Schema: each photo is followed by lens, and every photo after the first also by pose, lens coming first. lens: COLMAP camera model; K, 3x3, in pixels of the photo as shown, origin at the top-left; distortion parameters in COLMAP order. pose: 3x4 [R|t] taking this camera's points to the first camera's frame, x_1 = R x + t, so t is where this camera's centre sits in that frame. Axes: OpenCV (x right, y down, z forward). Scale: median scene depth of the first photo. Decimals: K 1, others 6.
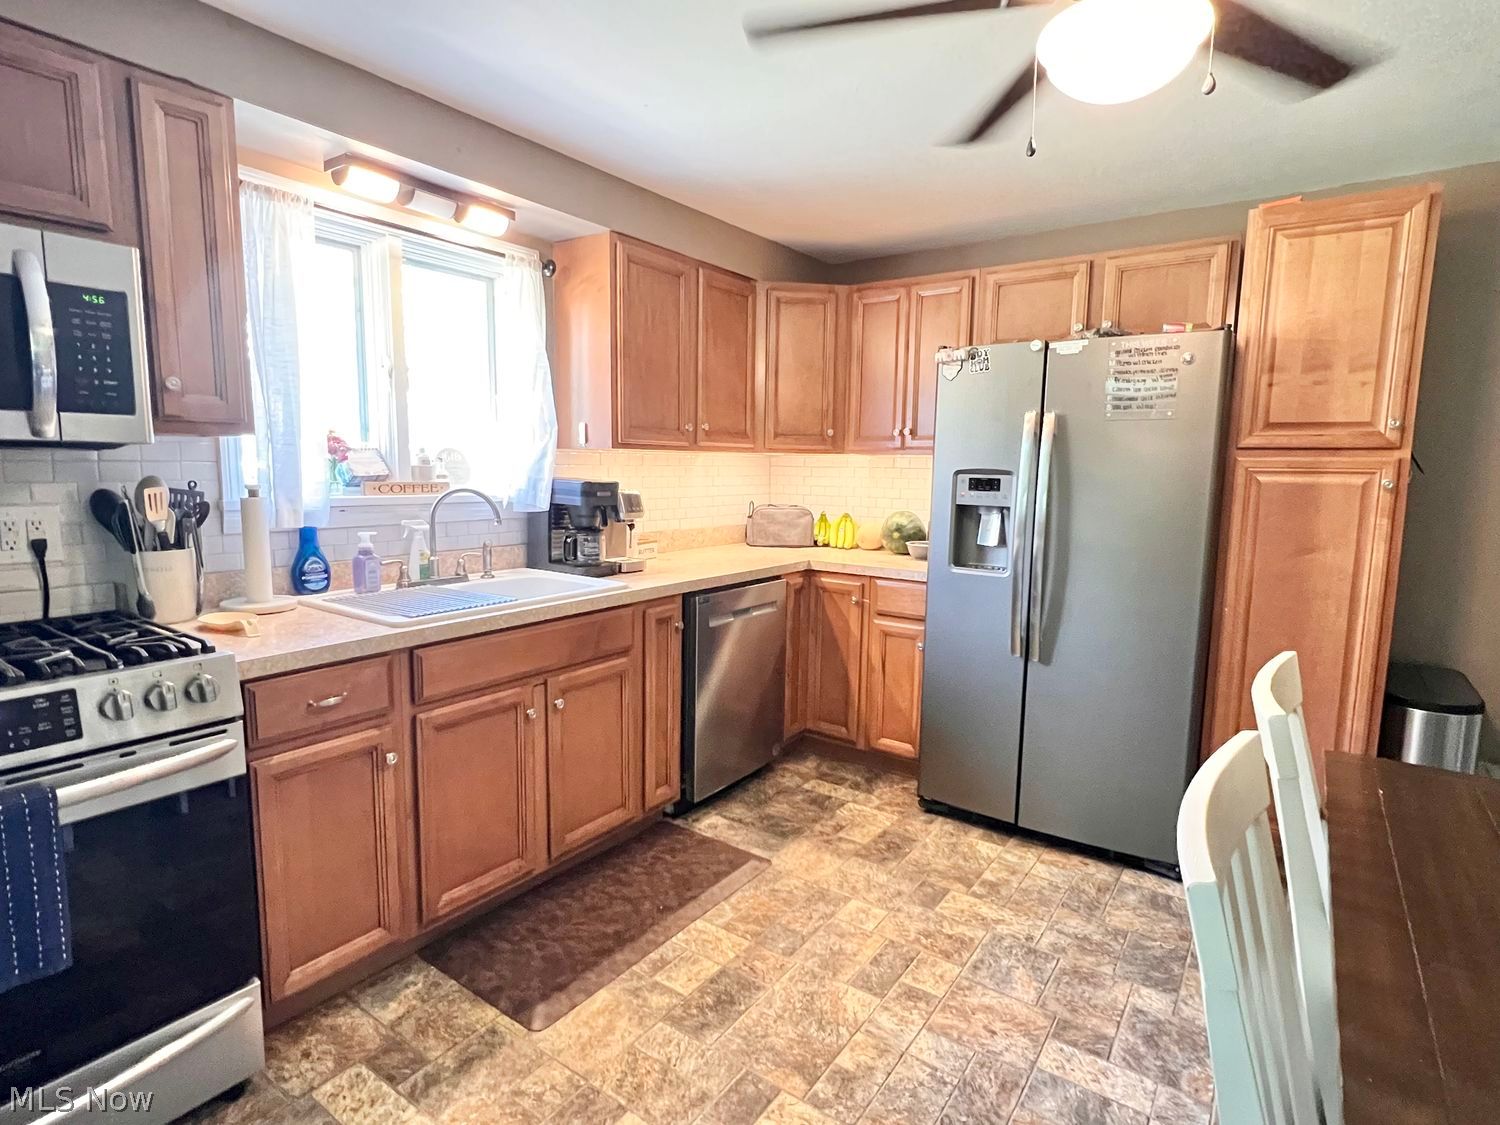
lens RADIAL K [[780.5, 0, 748.6], [0, 780.5, 559.3], [0, 0, 1]] dist [0.007874, -0.003636]
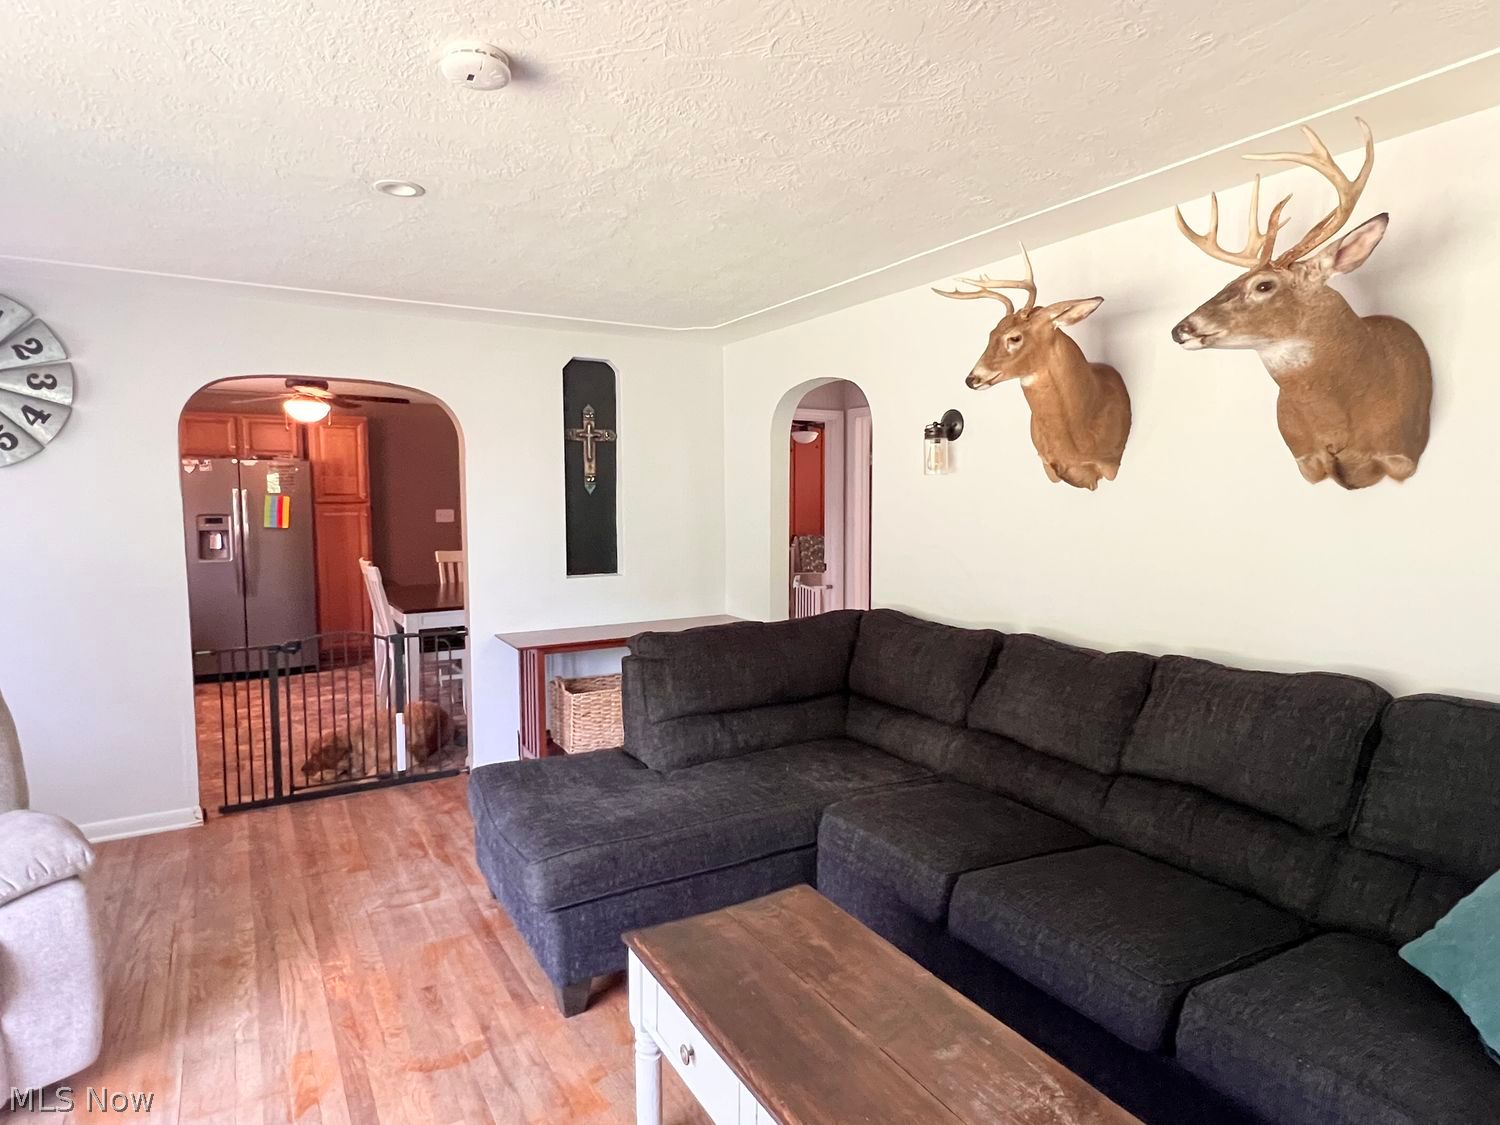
lens RADIAL K [[853.6, 0, 728.6], [0, 853.6, 552.1], [0, 0, 1]] dist [0.010478, -0.005478]
pose [[0.407975, -0.076101, 0.909816, -1.486833], [0.120059, 0.992338, 0.029167, 0.109076], [-0.905065, 0.097332, 0.413986, -1.482245]]
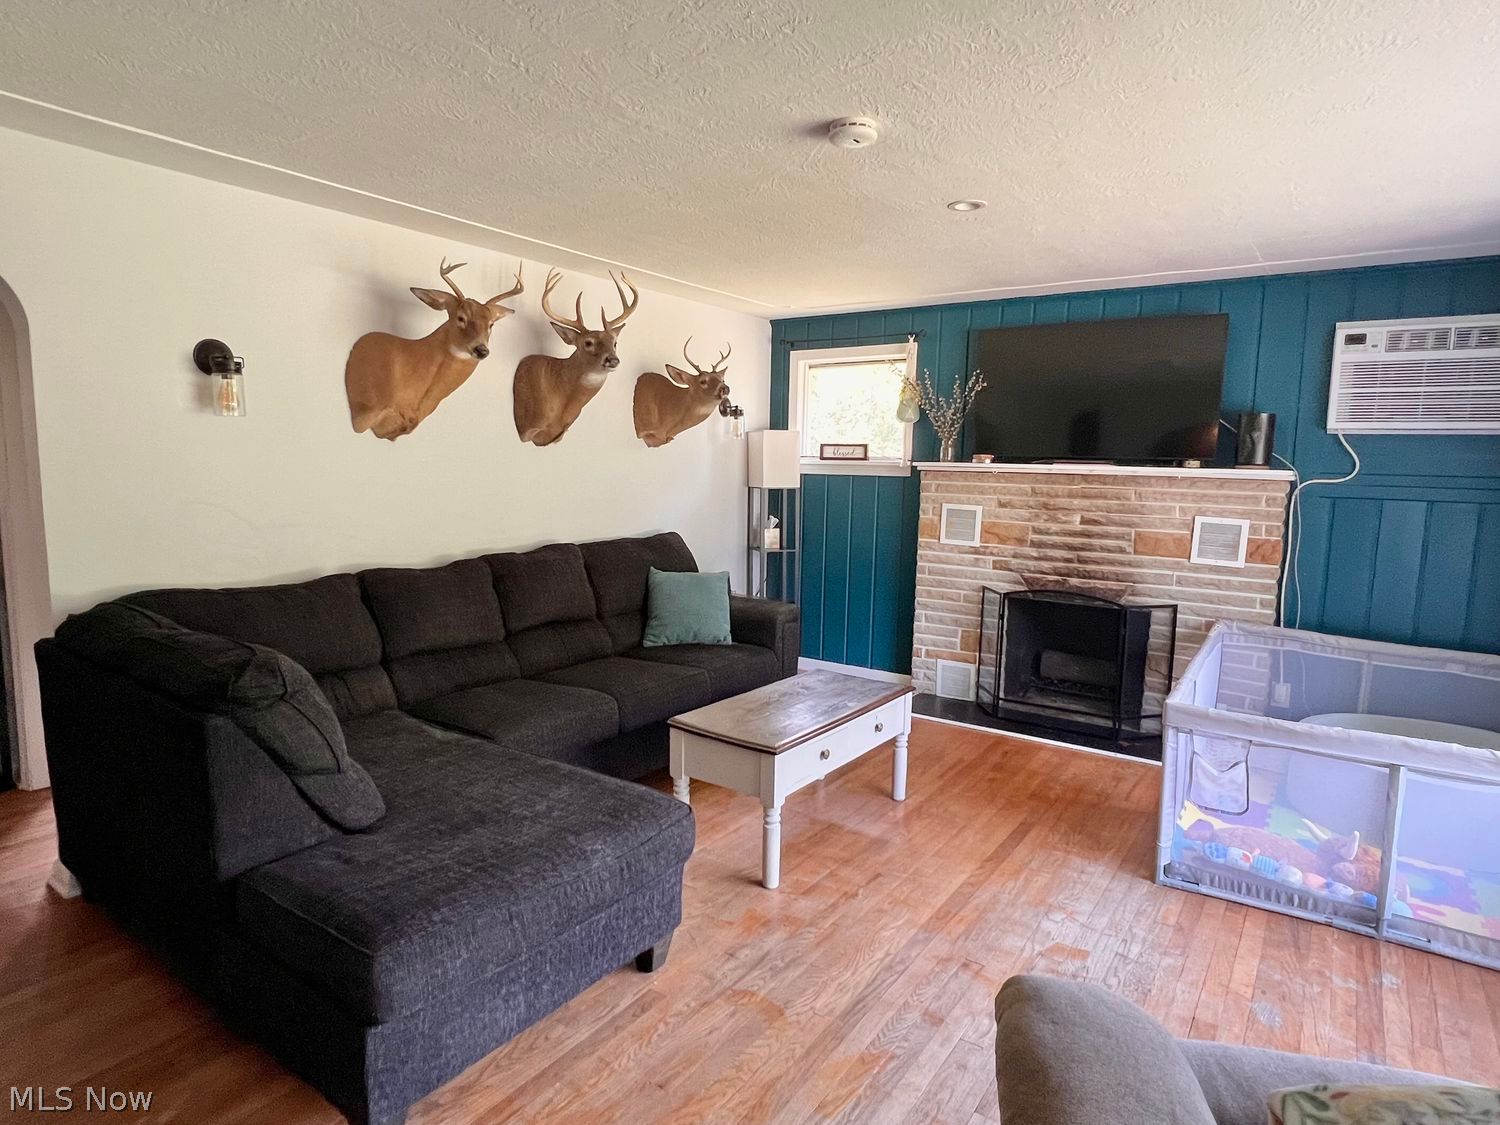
lens RADIAL K [[853.6, 0, 748.3], [0, 853.6, 565.9], [0, 0, 1]] dist [0.010478, -0.005478]
pose [[-0.999301, -0.028505, -0.024204, -0.778018], [-0.033575, 0.968904, 0.245148, -0.047919], [0.016463, 0.245789, -0.969184, -0.014657]]
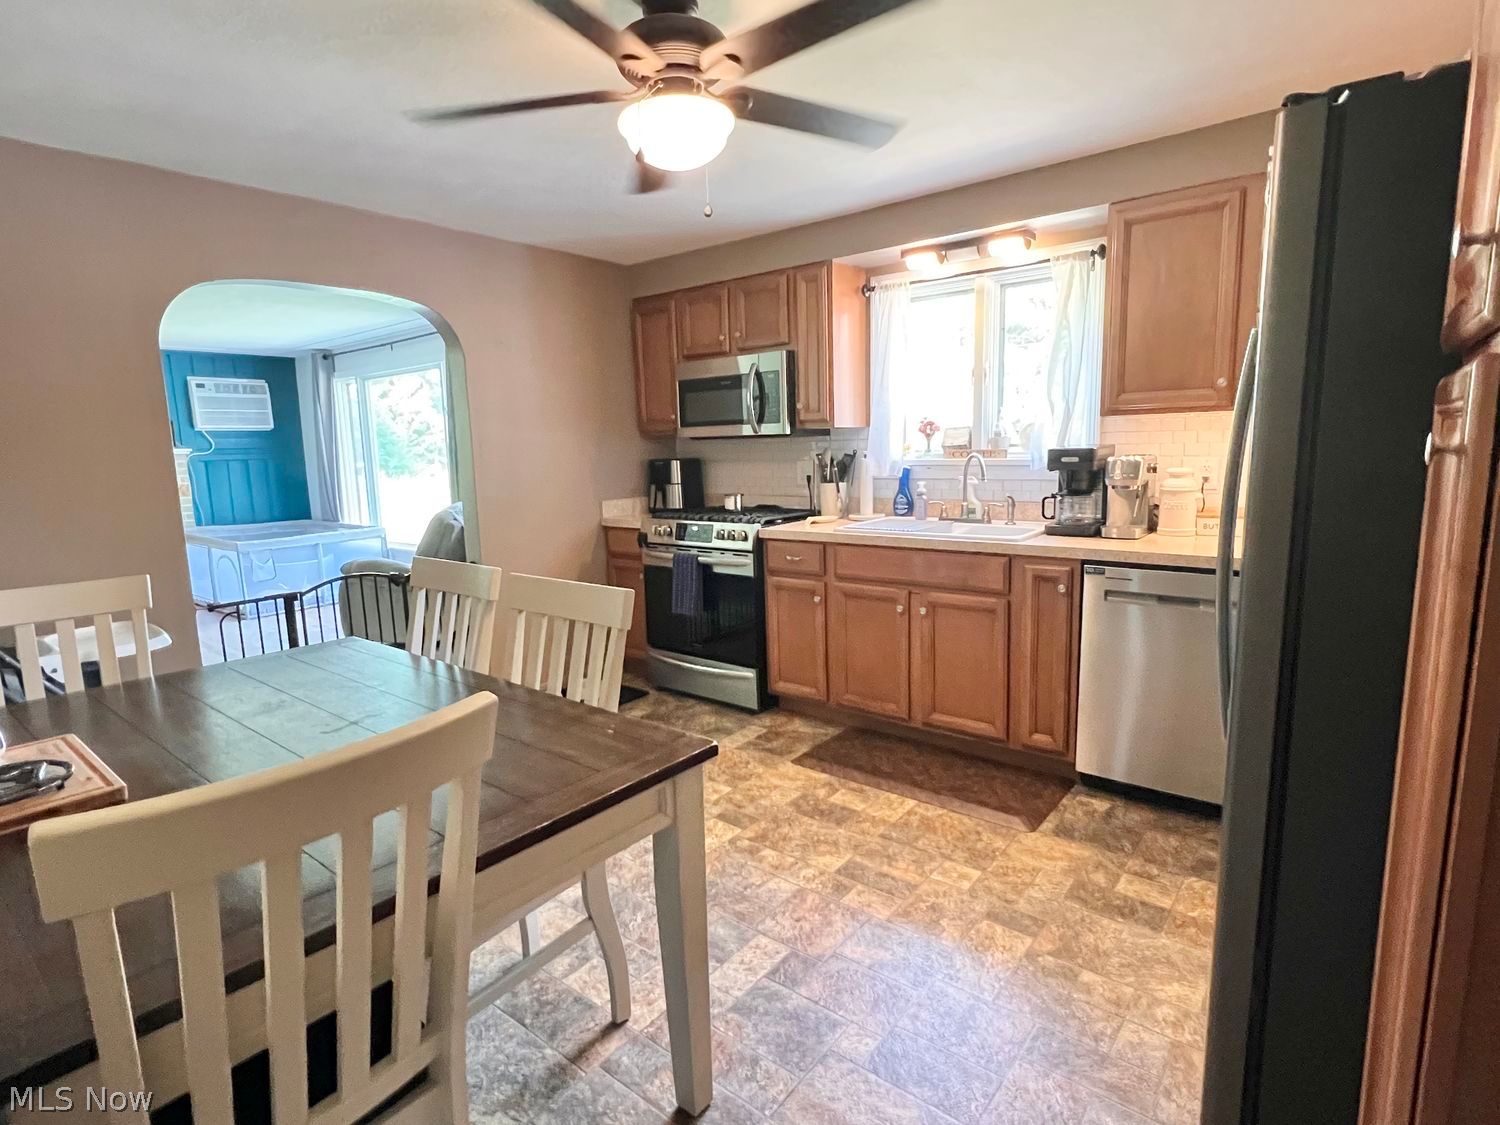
lens RADIAL K [[780.5, 0, 745.8], [0, 780.5, 562.5], [0, 0, 1]] dist [0.007874, -0.003636]
pose [[-0.061718, 0.140530, -0.988151, 1.066292], [-0.093240, 0.984897, 0.145891, -0.068037], [0.993729, 0.101140, -0.047682, 0.702814]]
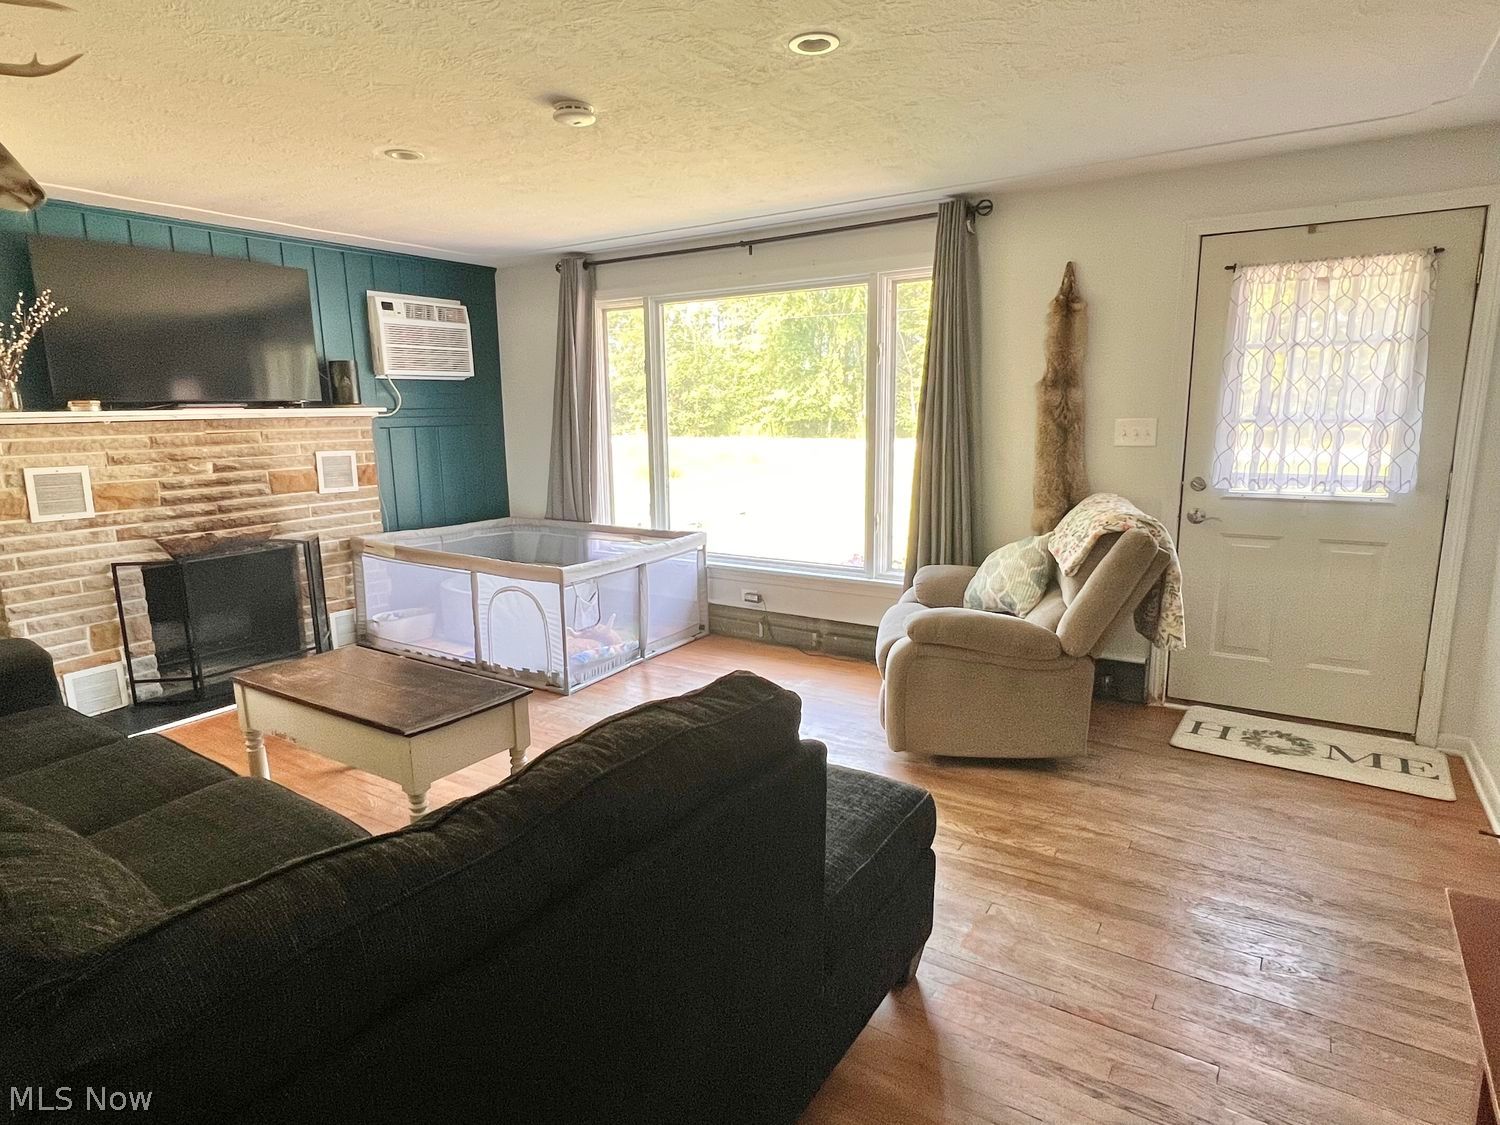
lens RADIAL K [[853.6, 0, 747.1], [0, 853.6, 572.0], [0, 0, 1]] dist [0.010478, -0.005478]
pose [[0.049586, 0.184275, -0.981623, 0.285384], [-0.104073, 0.978435, 0.178420, 0.068318], [0.993333, 0.093313, 0.067695, -0.842788]]
